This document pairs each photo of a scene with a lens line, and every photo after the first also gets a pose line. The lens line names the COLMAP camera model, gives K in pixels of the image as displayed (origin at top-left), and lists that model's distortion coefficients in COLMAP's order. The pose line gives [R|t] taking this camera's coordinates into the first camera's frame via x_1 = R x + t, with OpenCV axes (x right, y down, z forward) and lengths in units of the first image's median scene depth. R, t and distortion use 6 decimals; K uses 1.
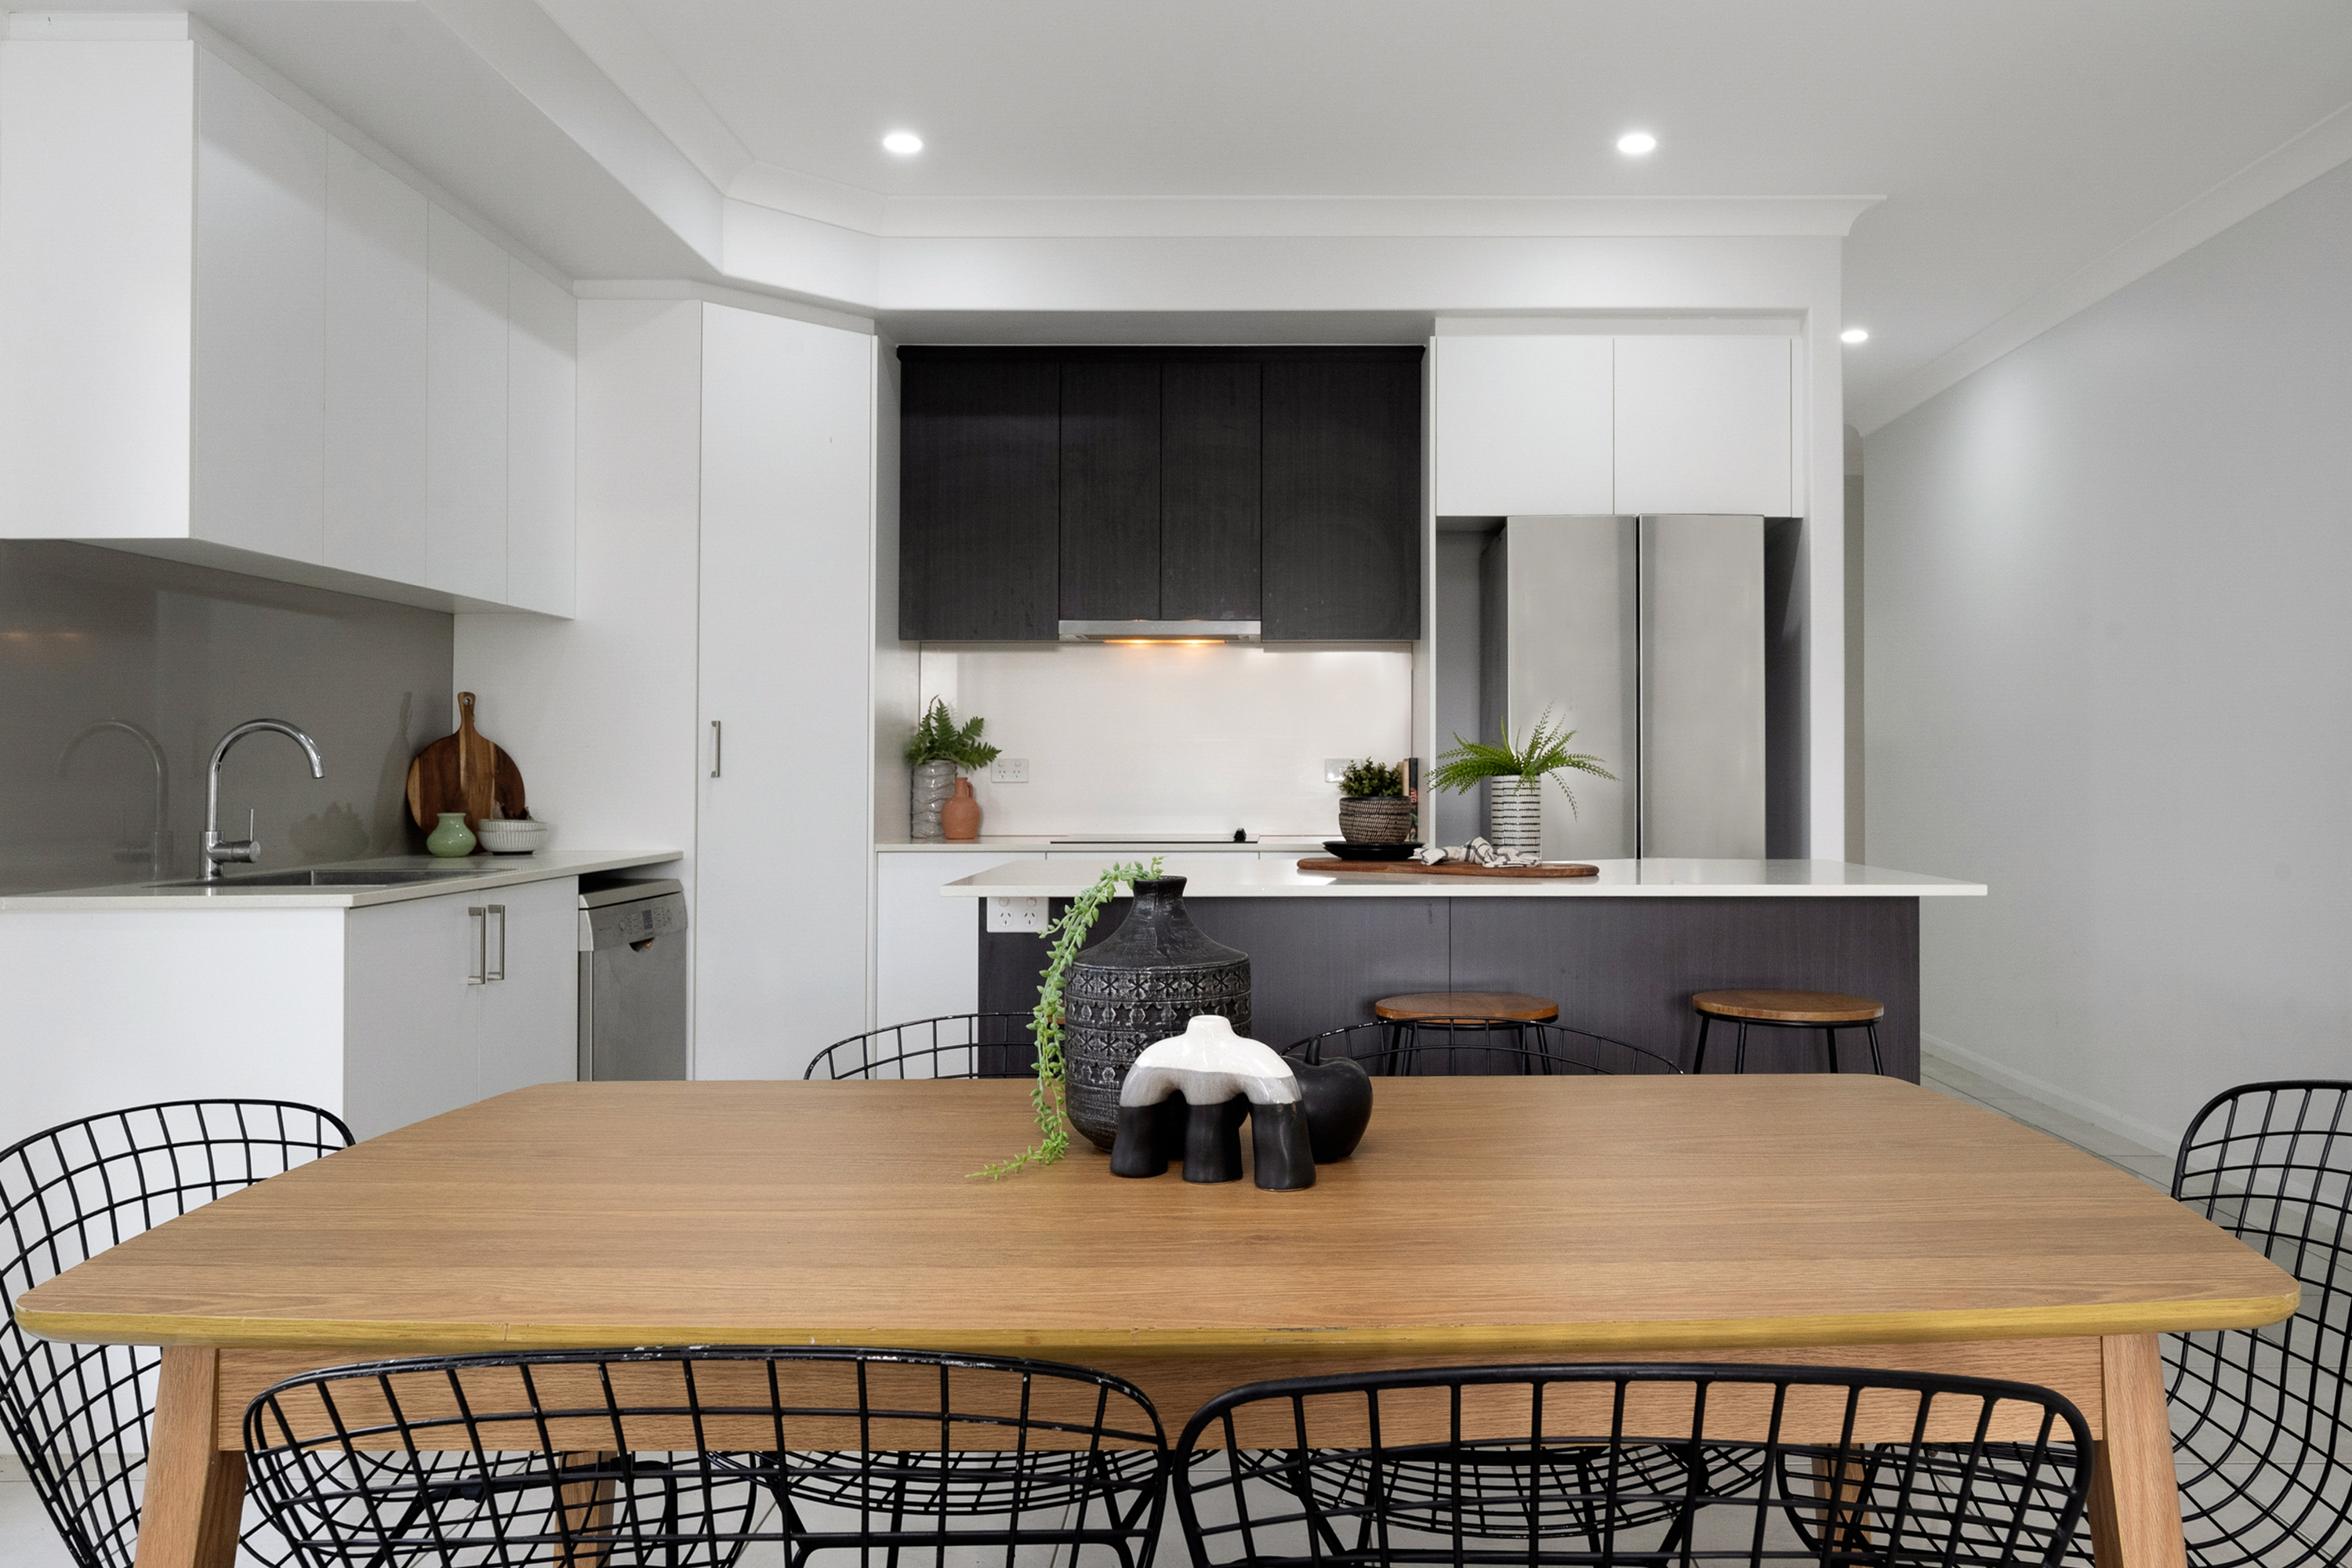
lens RADIAL K [[1669.8, 0, 1189.4], [0, 1669.8, 760.7], [0, 0, 1]] dist [0.007241, 0.004082]
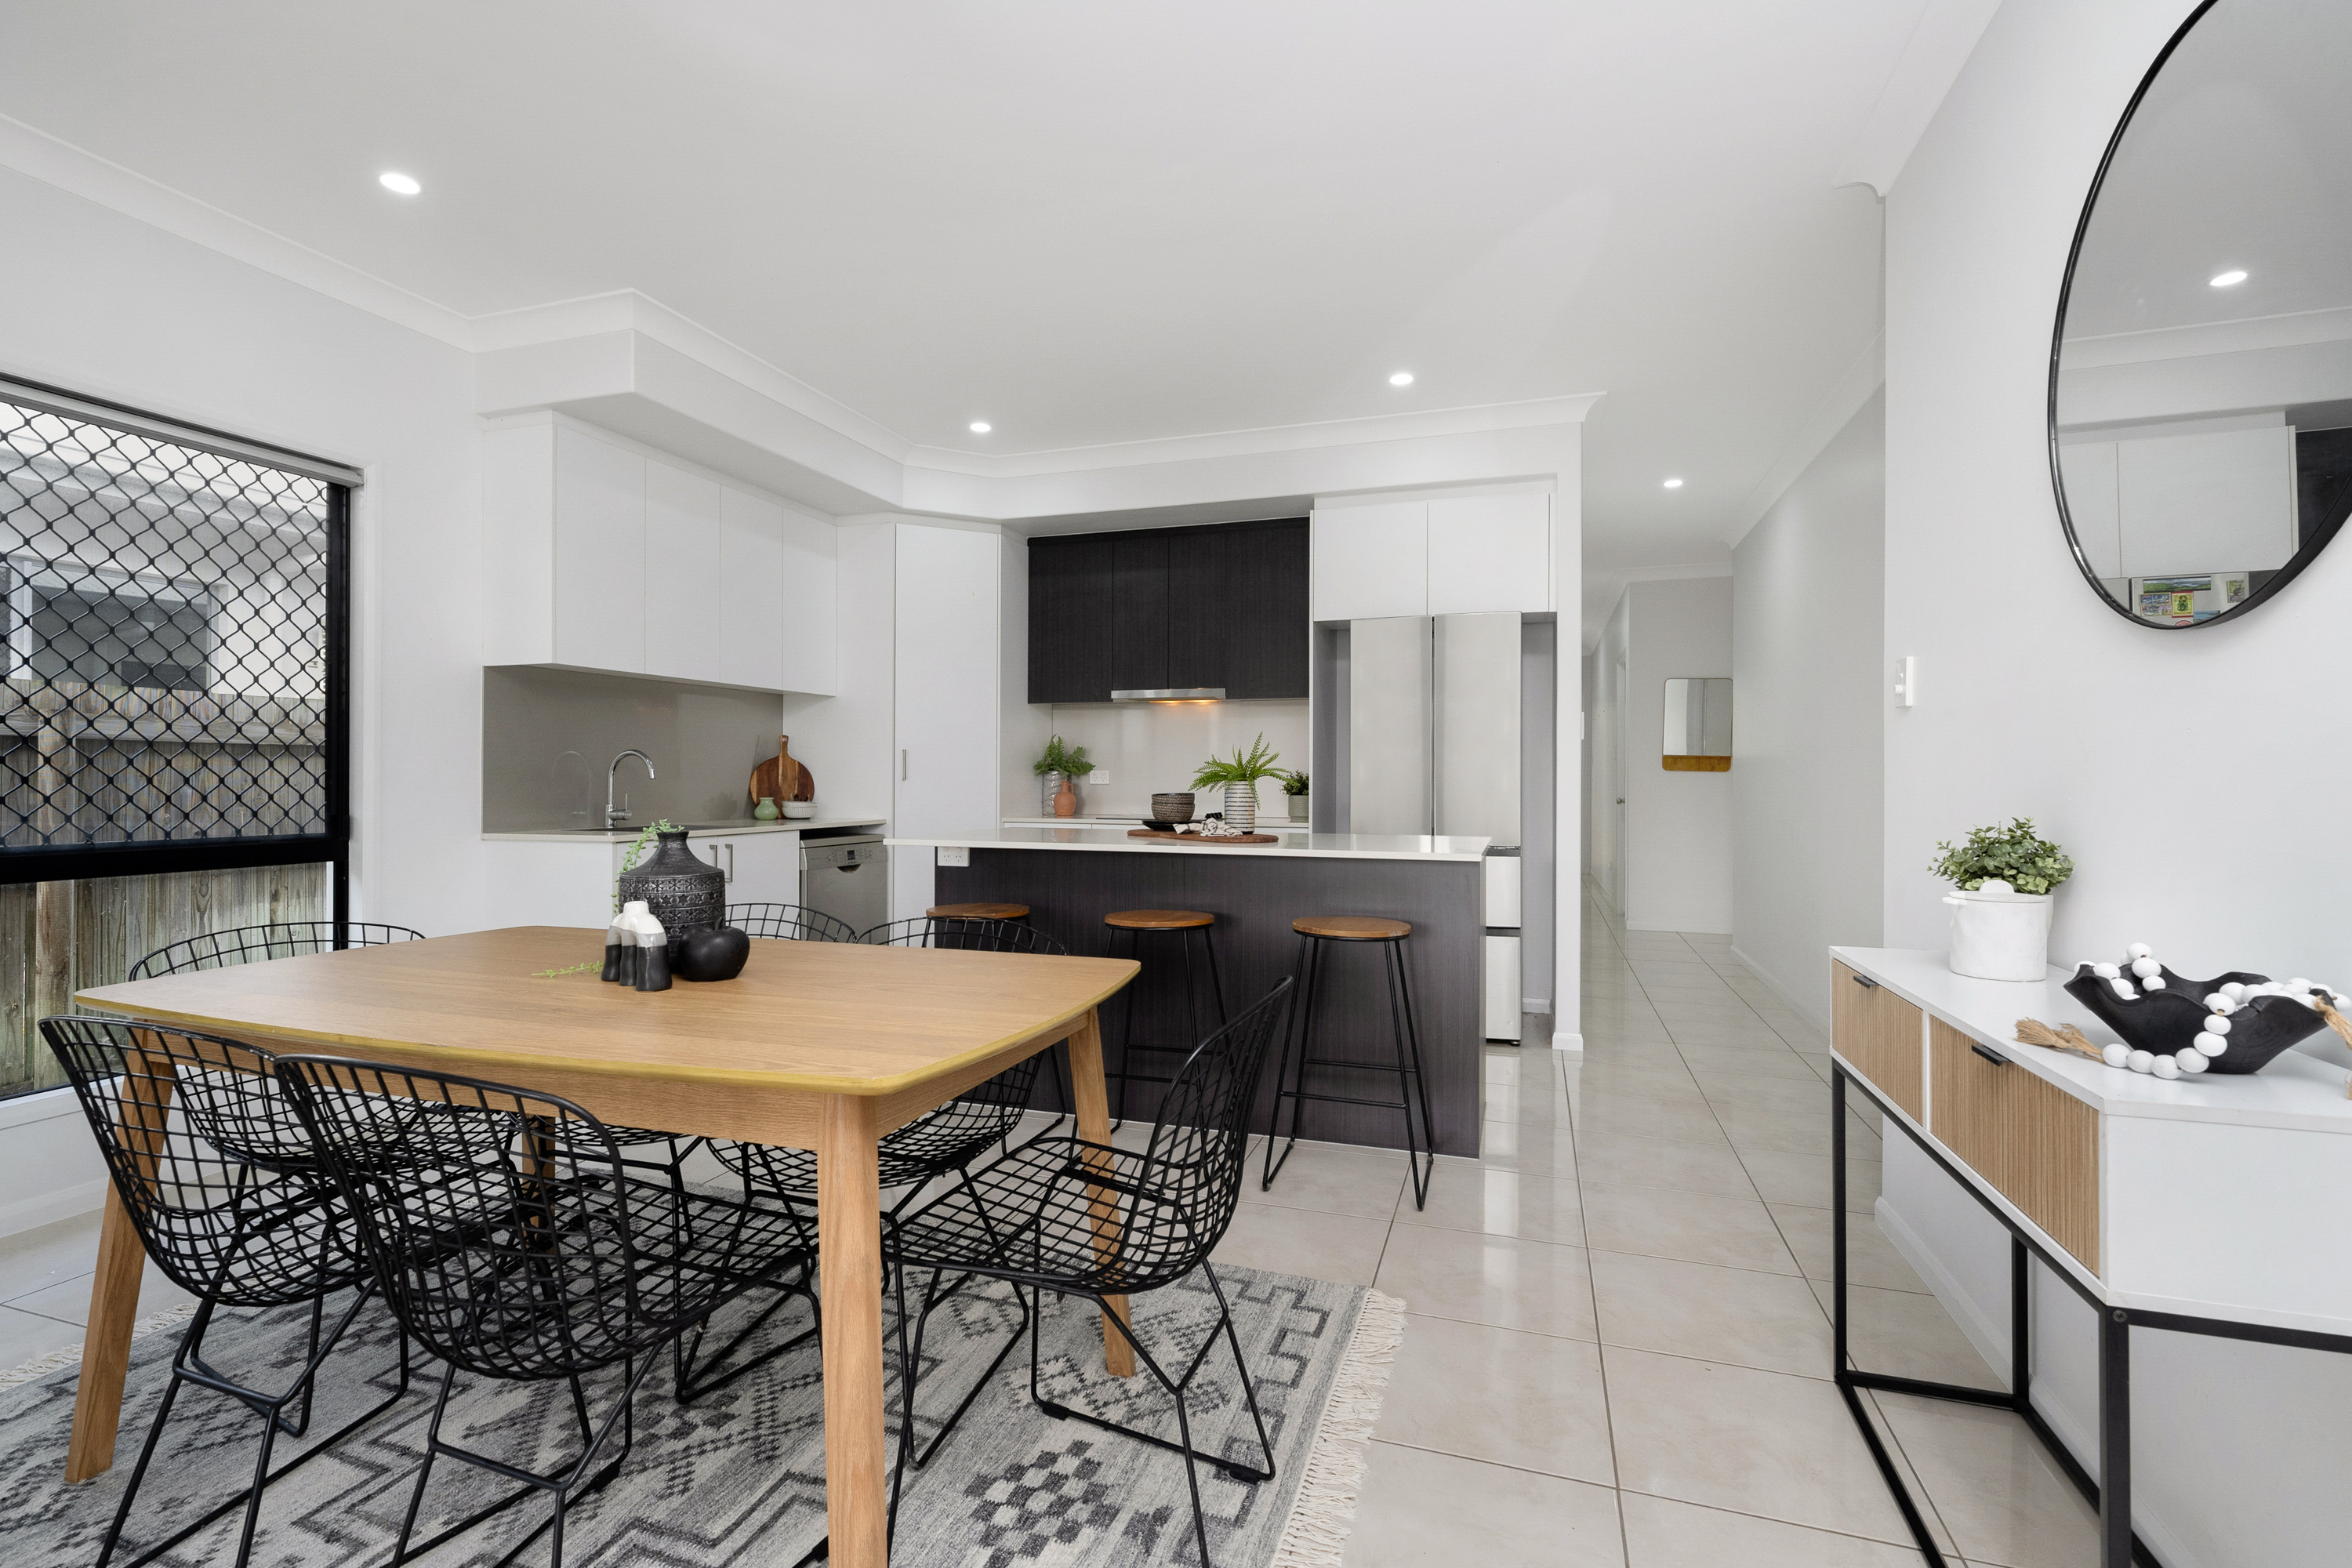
lens RADIAL K [[1004.0, 0, 1183.9], [0, 1004.0, 791.1], [0, 0, 1]] dist [0.001289, 0.000177]
pose [[0.951670, 0.008044, -0.307017, 0.355086], [-0.002340, 0.999818, 0.018945, 0.000330], [0.307114, -0.017311, 0.951515, 0.032572]]
